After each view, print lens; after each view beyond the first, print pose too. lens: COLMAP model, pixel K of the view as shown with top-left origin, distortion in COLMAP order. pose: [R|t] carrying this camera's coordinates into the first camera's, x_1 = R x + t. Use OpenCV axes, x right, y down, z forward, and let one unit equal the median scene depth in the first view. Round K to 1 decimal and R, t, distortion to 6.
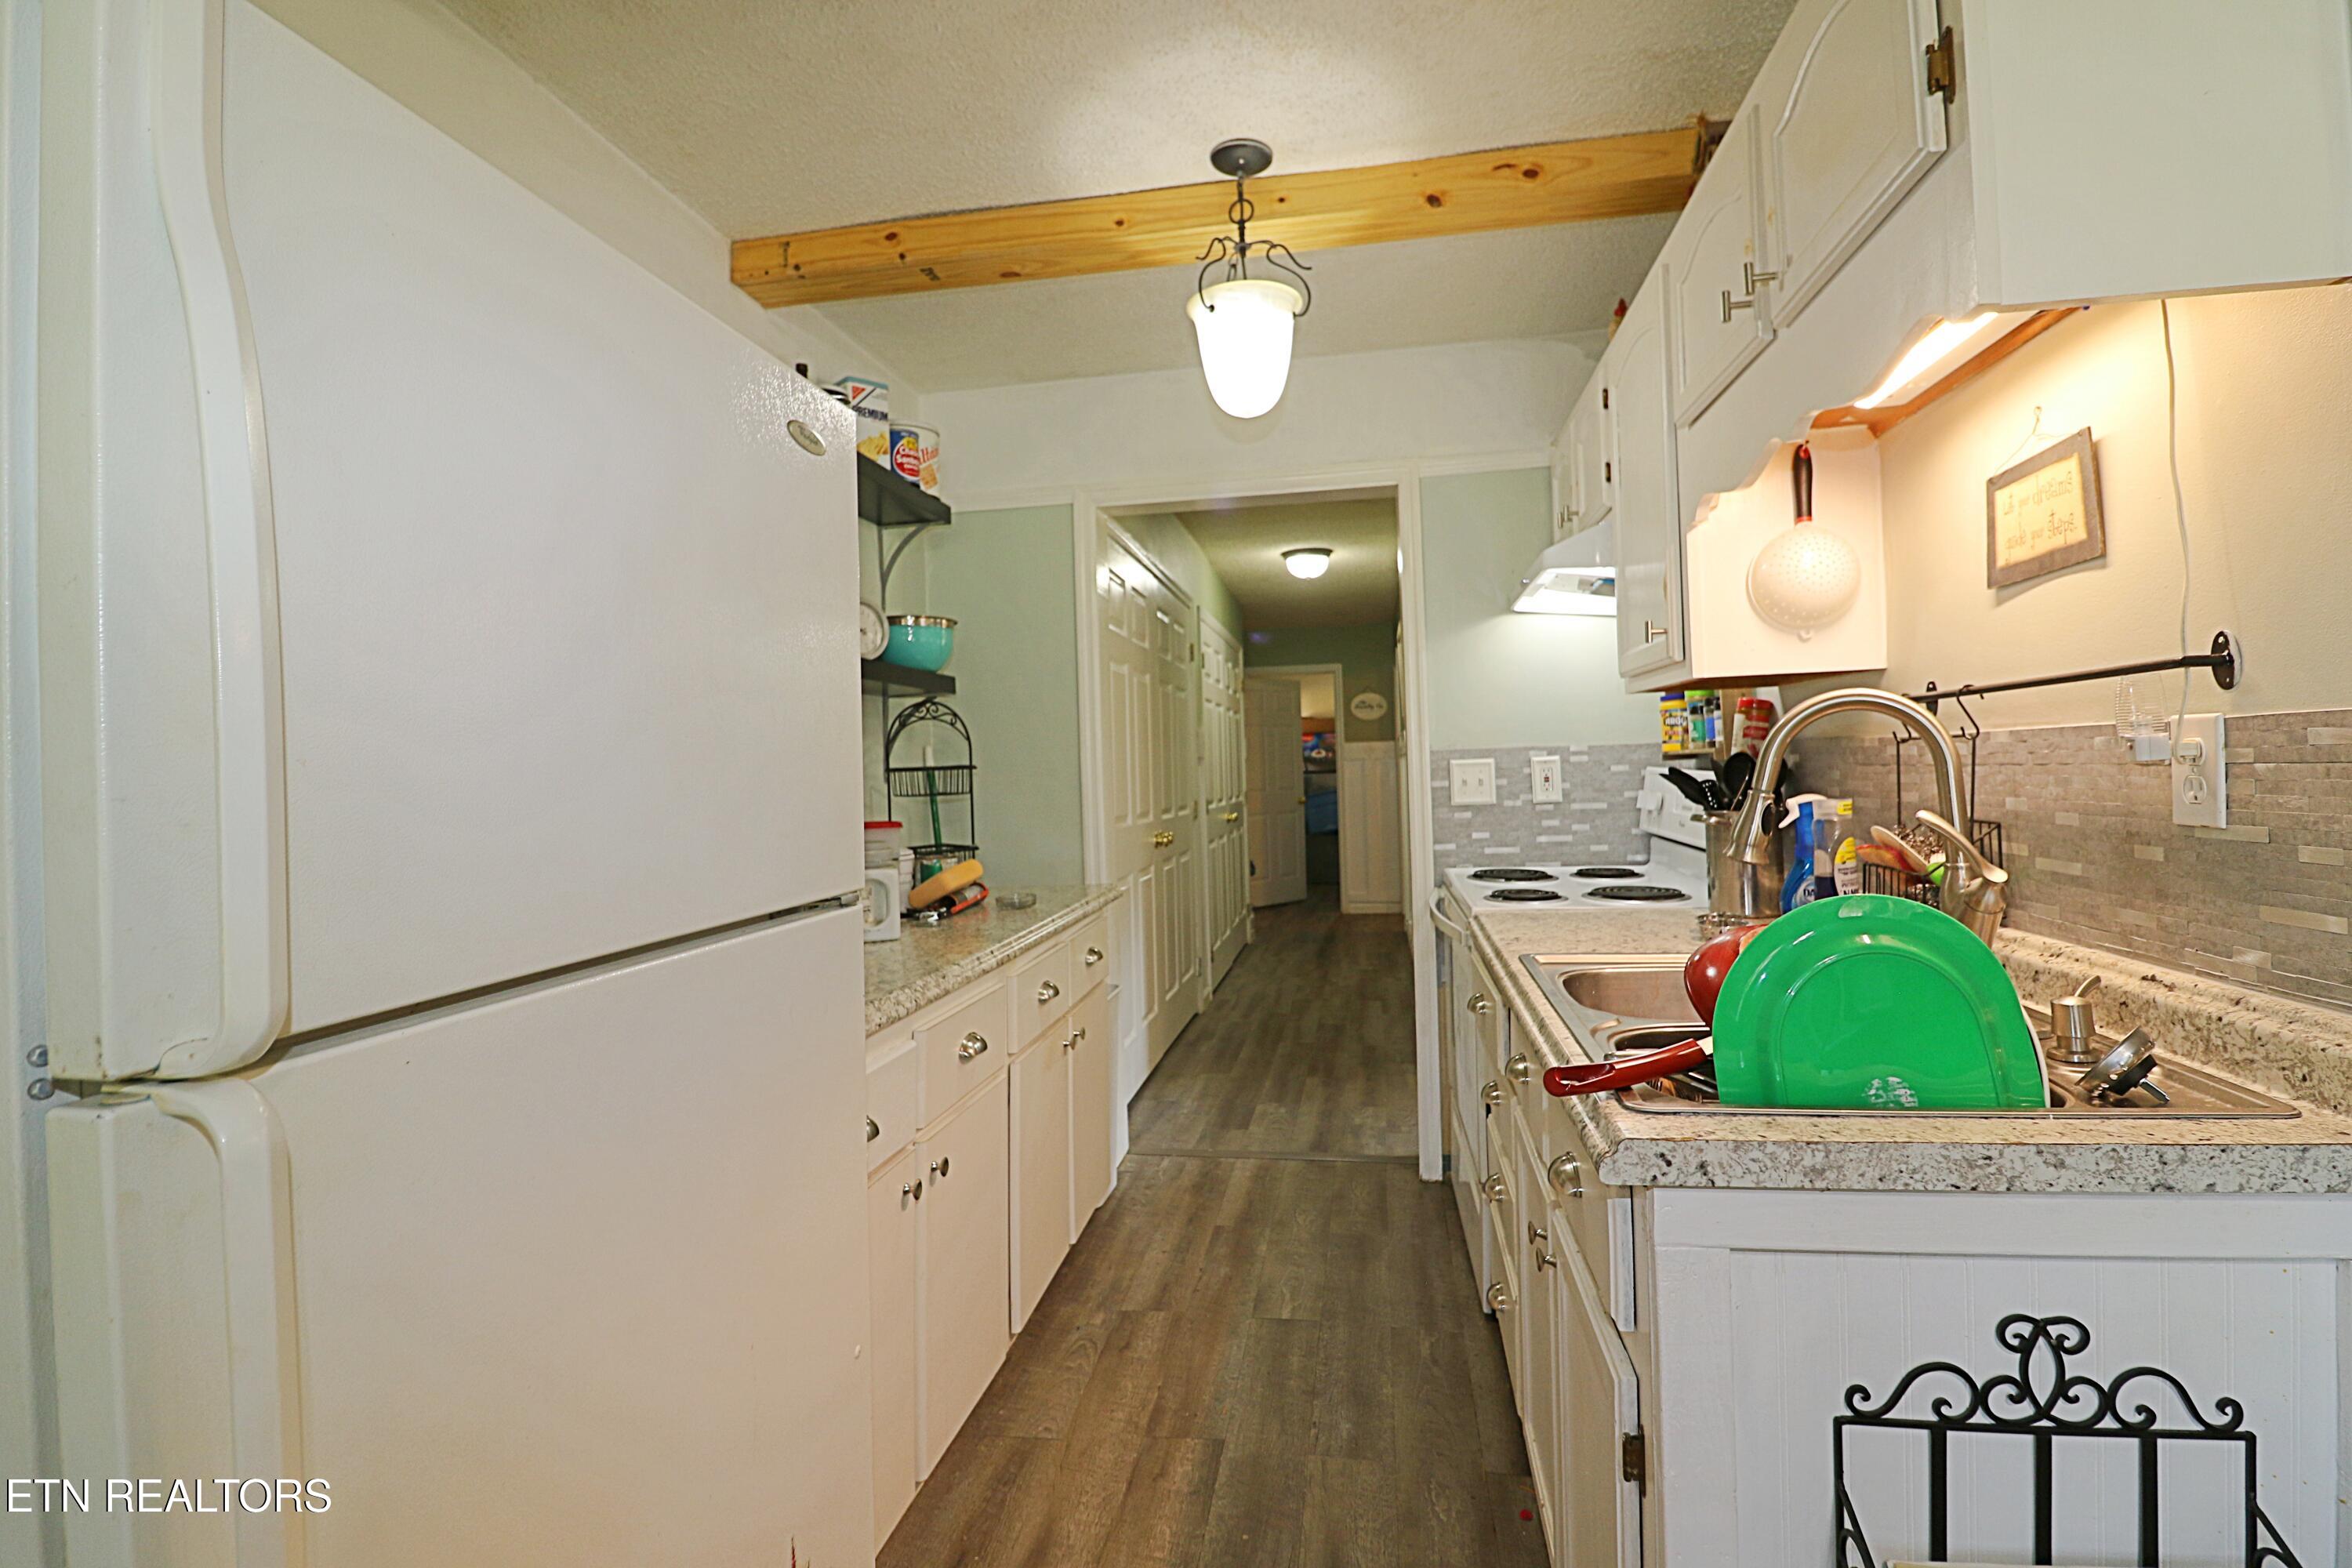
lens RADIAL K [[1079.4, 0, 1184.9], [0, 1079.4, 766.3], [0, 0, 1]] dist [-0.007574, -0.006844]
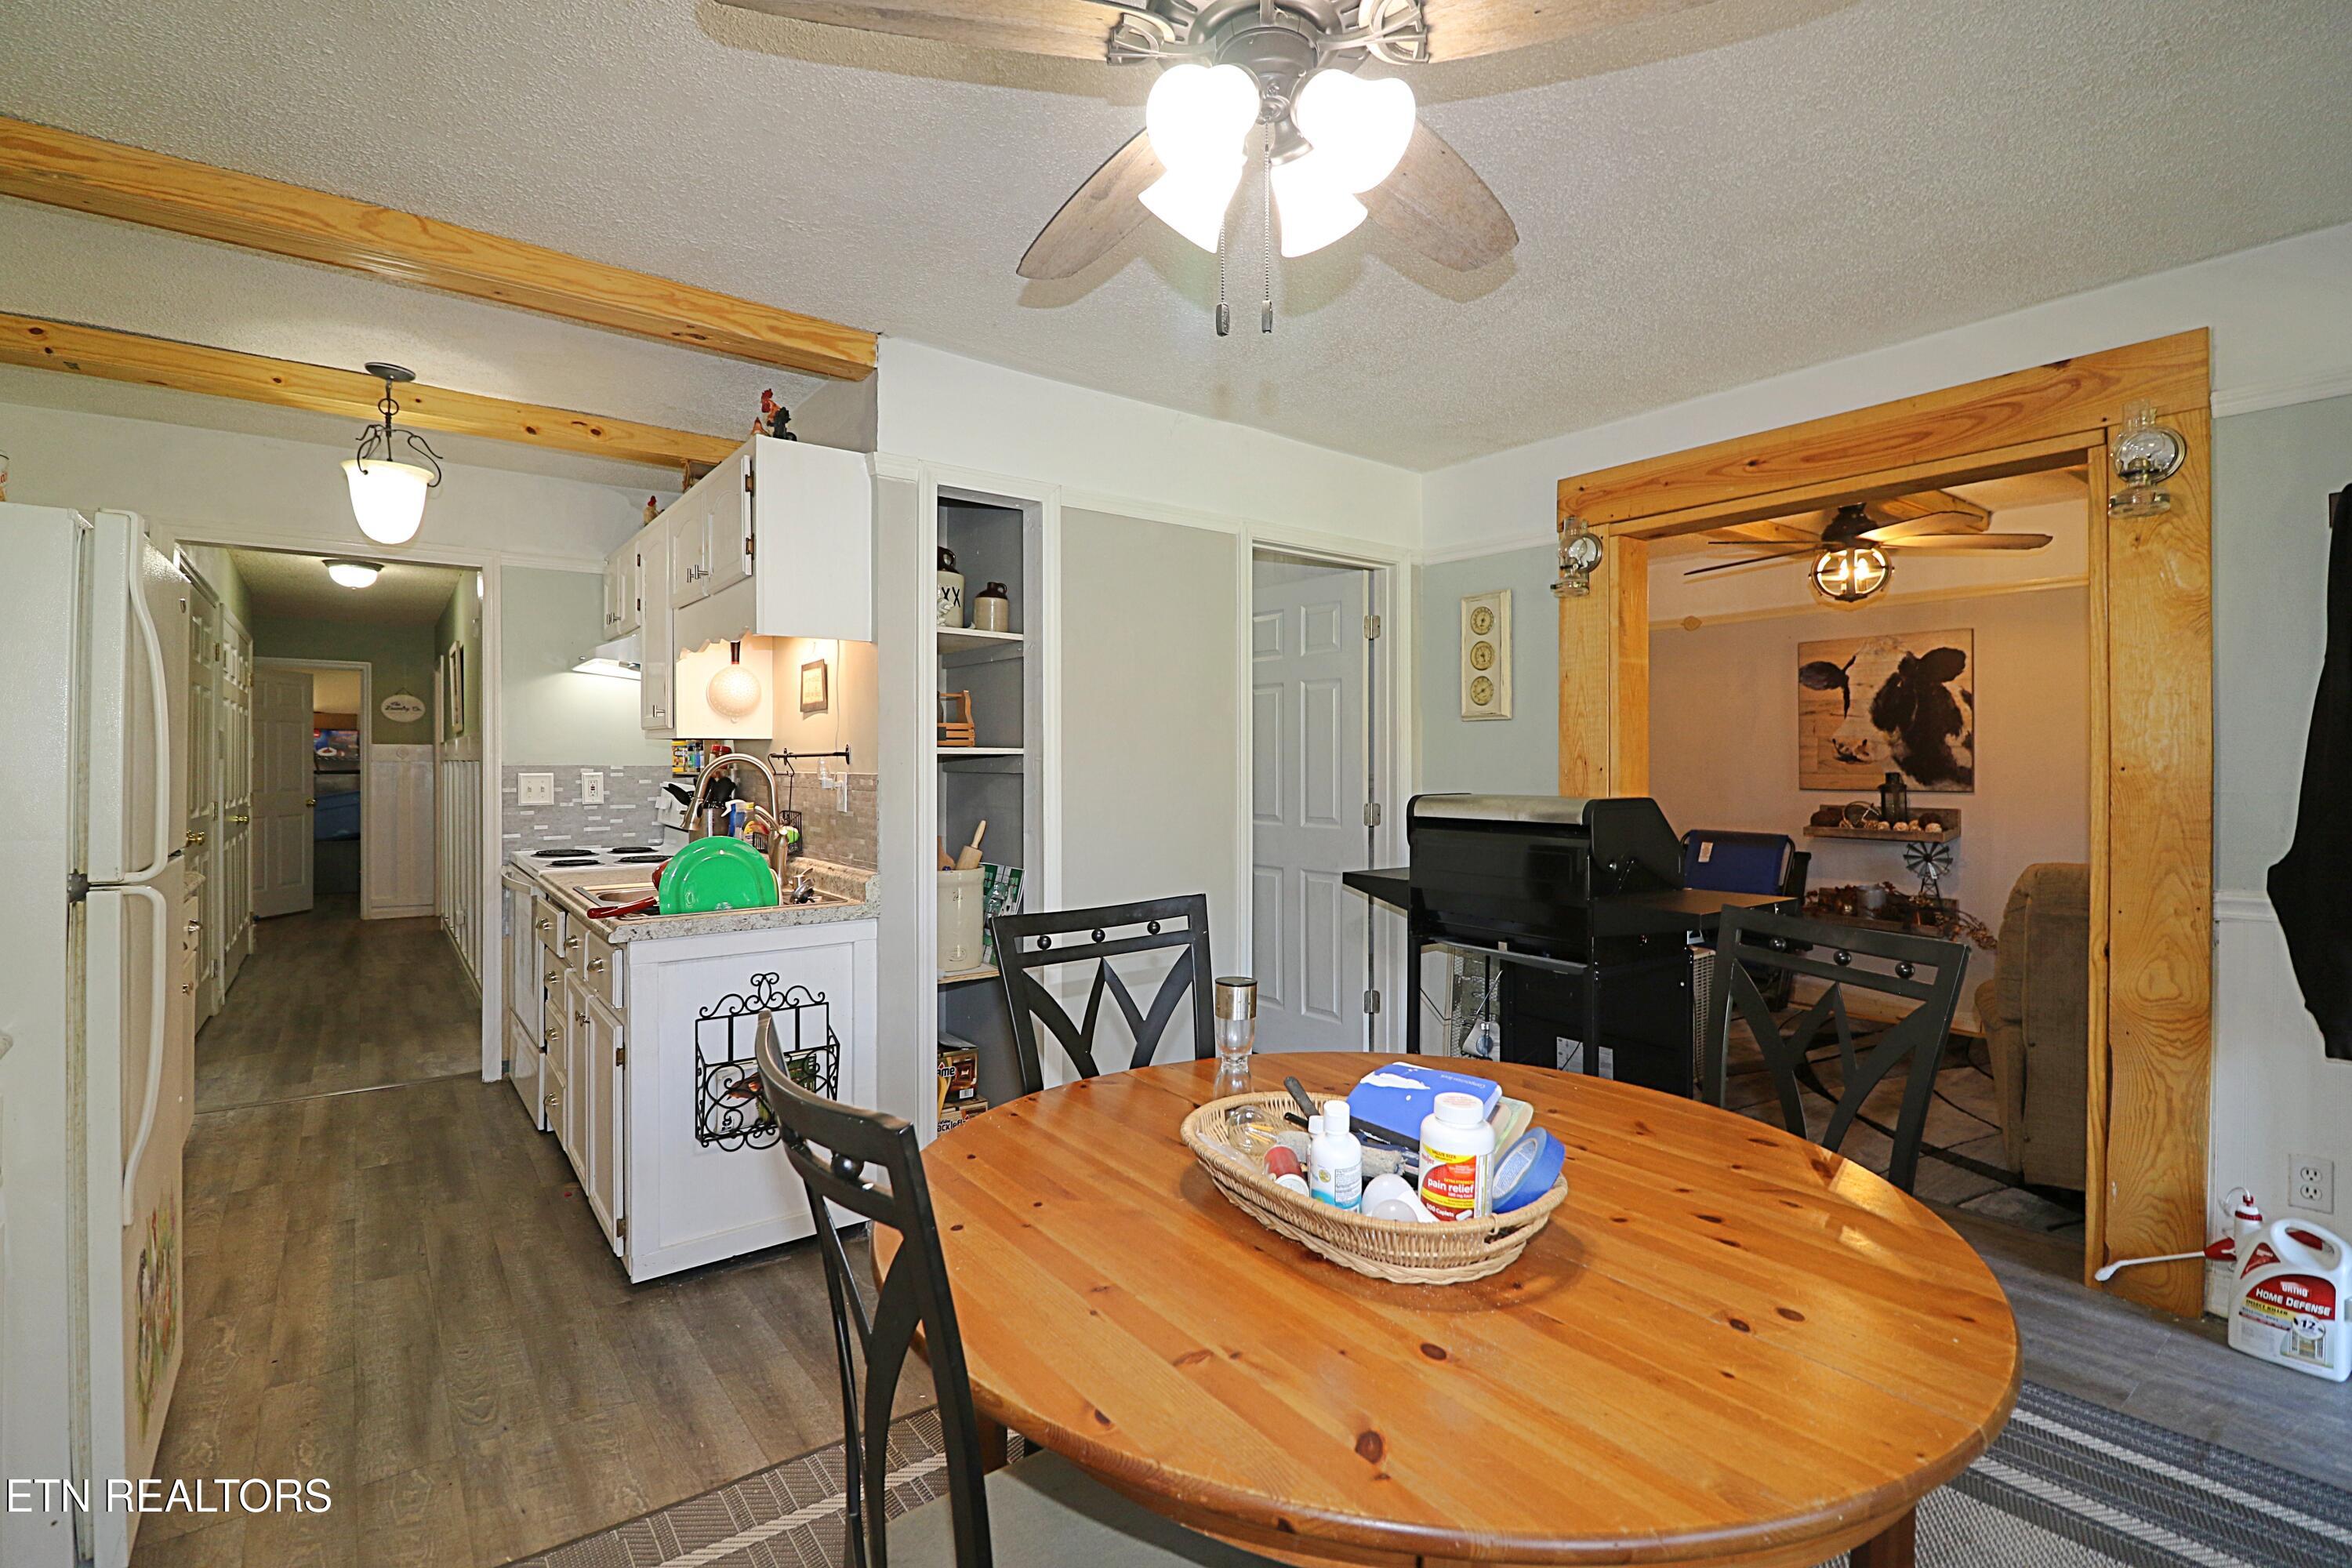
lens RADIAL K [[1079.4, 0, 1180.1], [0, 1079.4, 774.6], [0, 0, 1]] dist [-0.007574, -0.006844]
pose [[0.680103, 0.027533, 0.732600, -0.211214], [-0.028708, 0.999528, -0.010914, -0.014549], [-0.732554, -0.013609, 0.680572, -0.632036]]
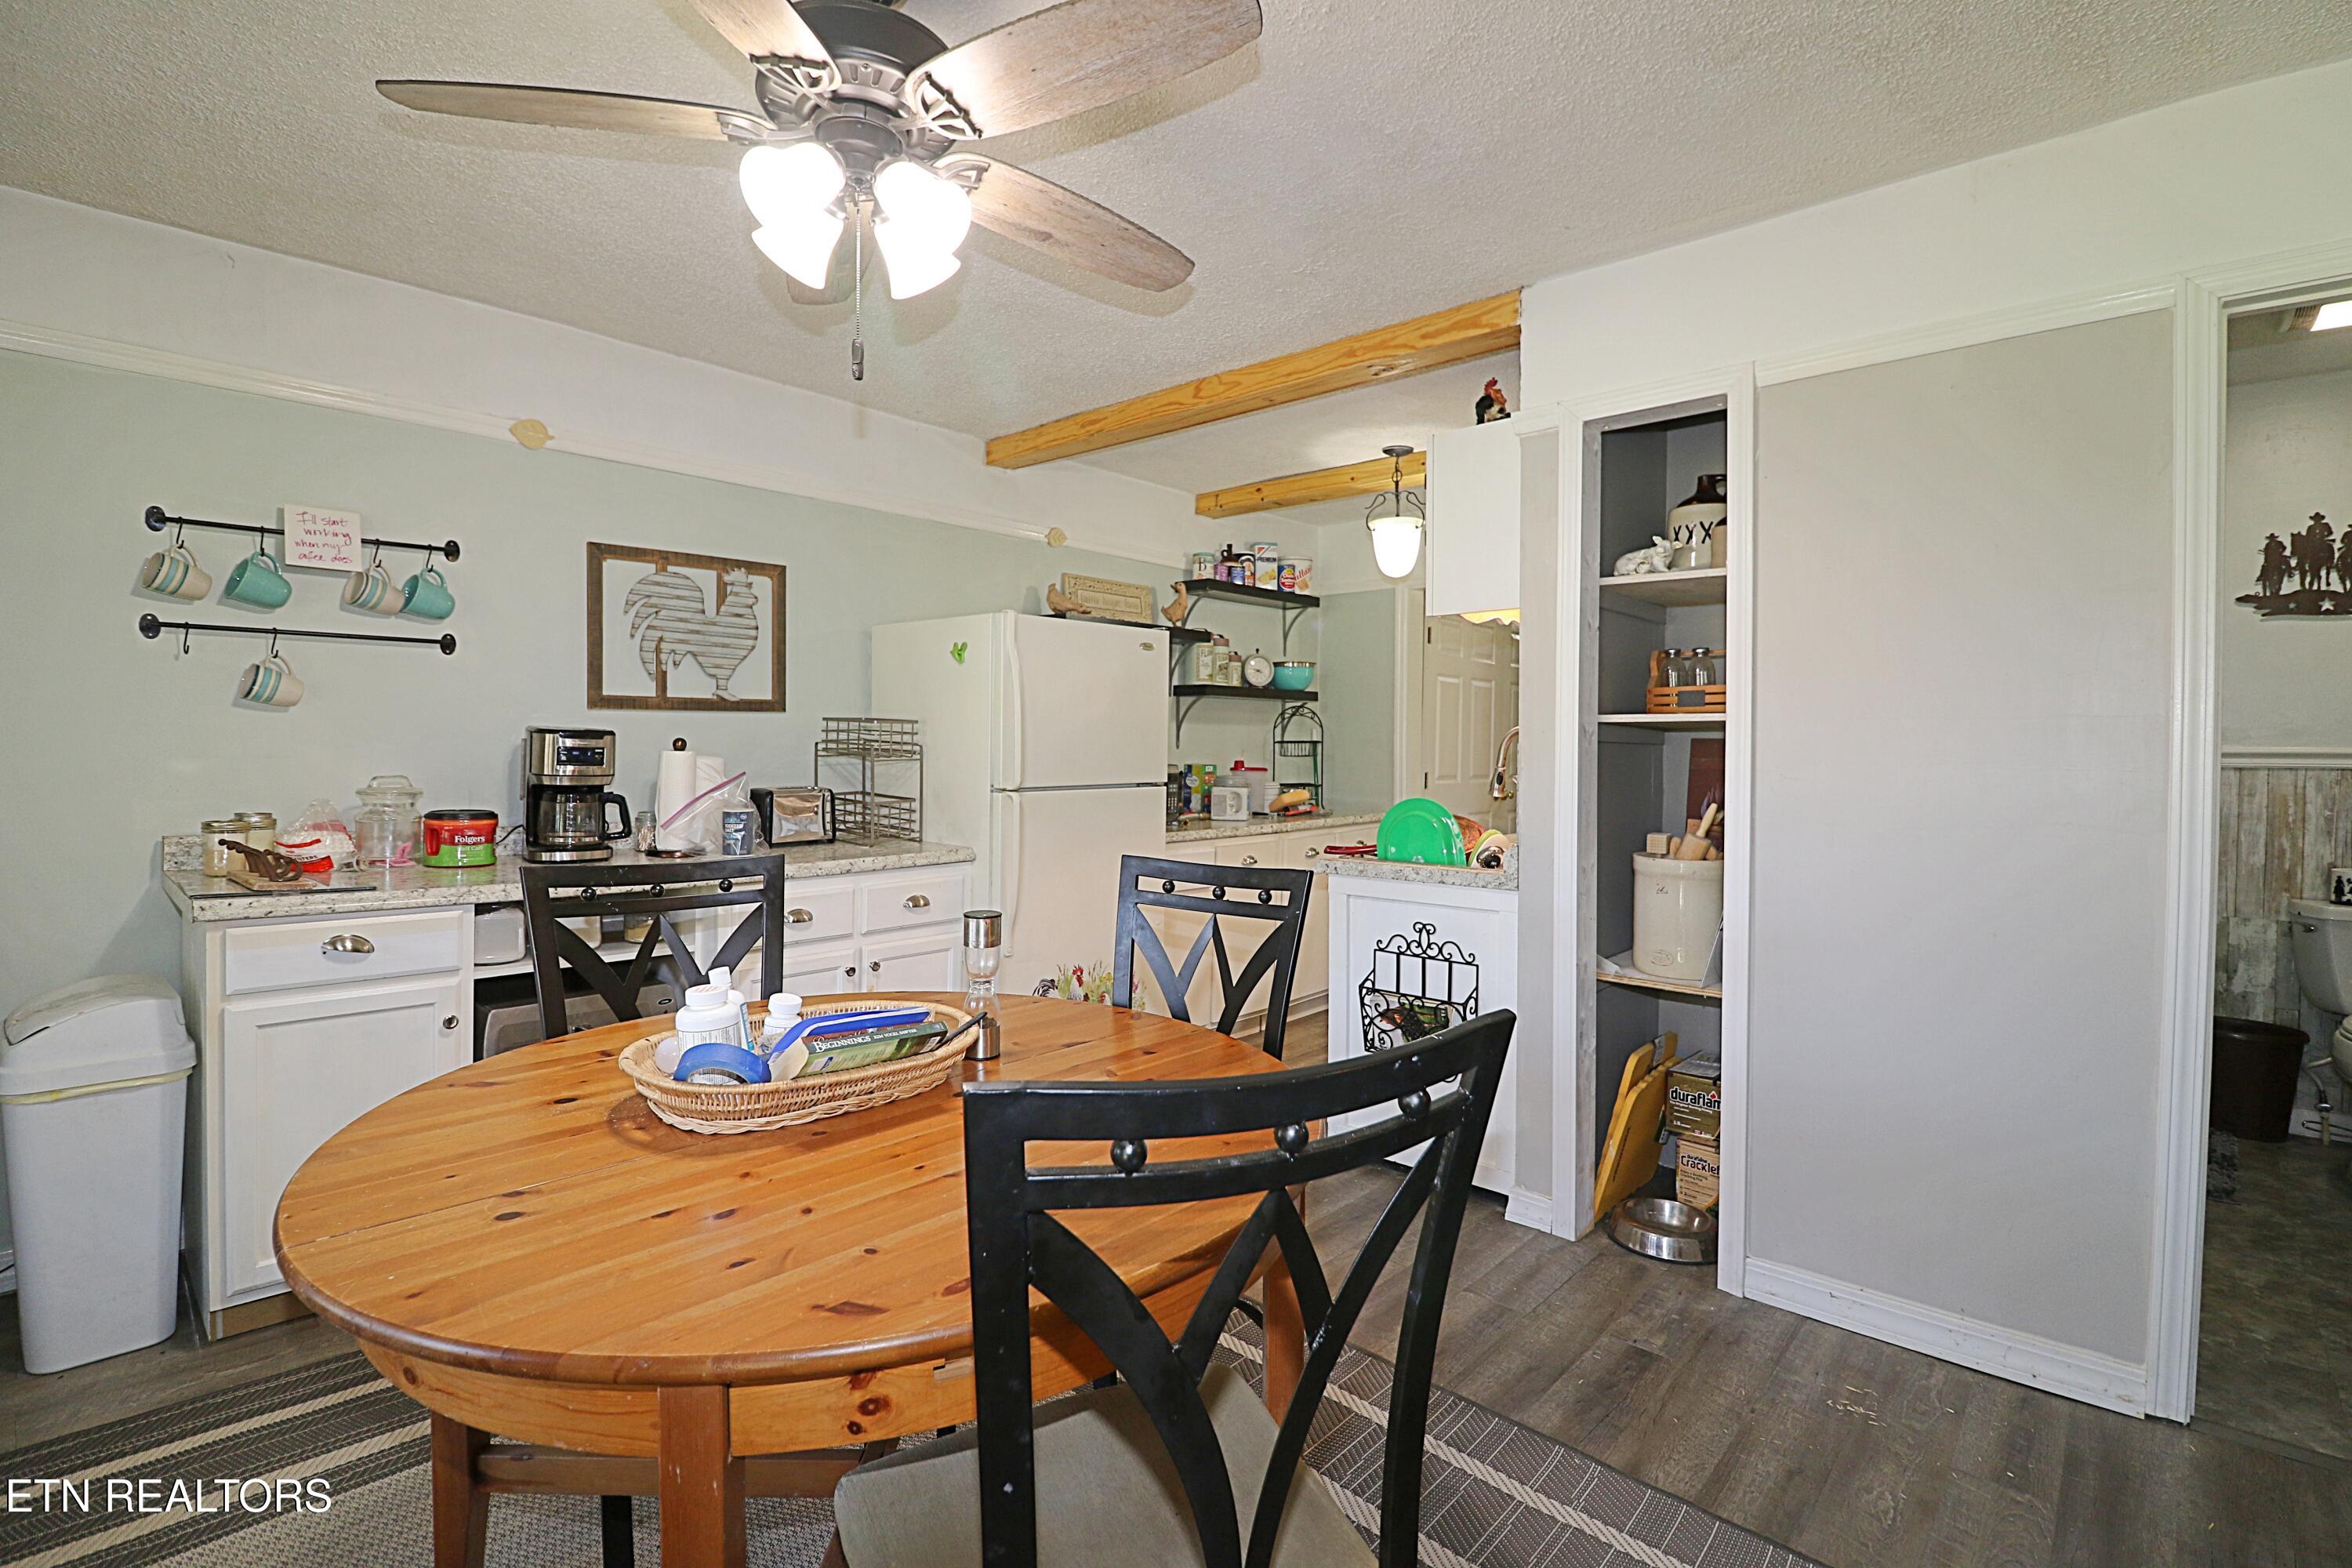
lens RADIAL K [[1079.4, 0, 1182.1], [0, 1079.4, 776.2], [0, 0, 1]] dist [-0.007574, -0.006844]
pose [[0.842103, 0.054775, -0.536528, 0.641756], [-0.031907, 0.998146, 0.051823, -0.030306], [0.538372, -0.026521, 0.842290, -0.735821]]
